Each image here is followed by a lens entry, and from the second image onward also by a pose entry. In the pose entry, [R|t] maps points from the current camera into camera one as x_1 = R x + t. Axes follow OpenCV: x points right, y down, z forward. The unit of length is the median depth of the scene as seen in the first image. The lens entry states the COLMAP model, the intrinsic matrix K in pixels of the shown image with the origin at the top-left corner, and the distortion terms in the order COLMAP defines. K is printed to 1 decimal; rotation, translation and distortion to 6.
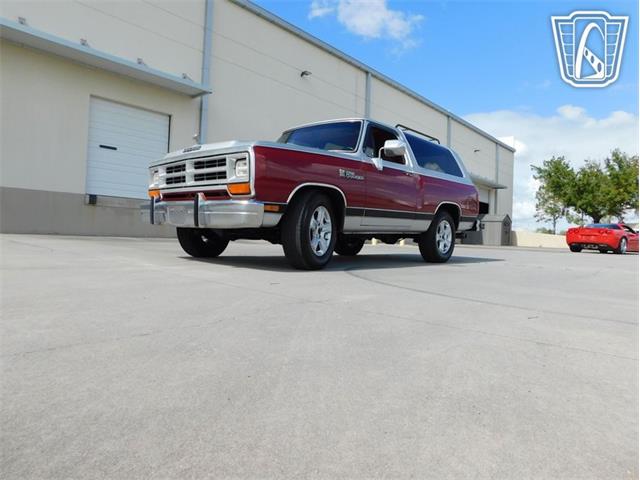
lens RADIAL K [[417.7, 0, 322.3], [0, 417.7, 235.2], [0, 0, 1]] dist [-0.054613, 0.040769]
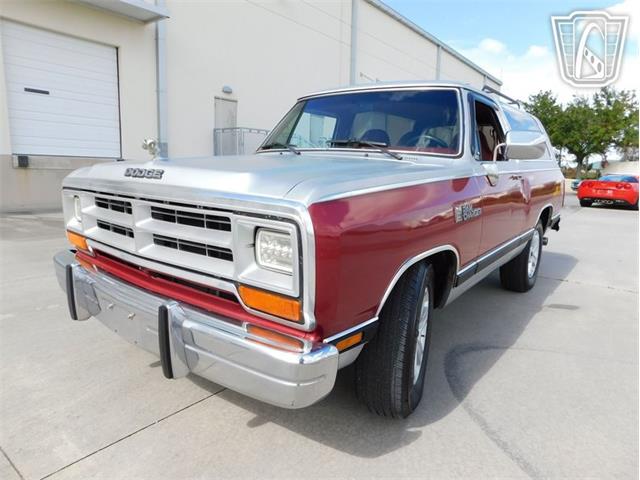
lens RADIAL K [[417.7, 0, 321.8], [0, 417.7, 233.7], [0, 0, 1]] dist [-0.054613, 0.040769]
pose [[0.997318, -0.022668, 0.069586, -0.040750], [0.011460, 0.987465, 0.157420, -0.055539], [-0.072282, -0.156200, 0.985077, 0.141027]]
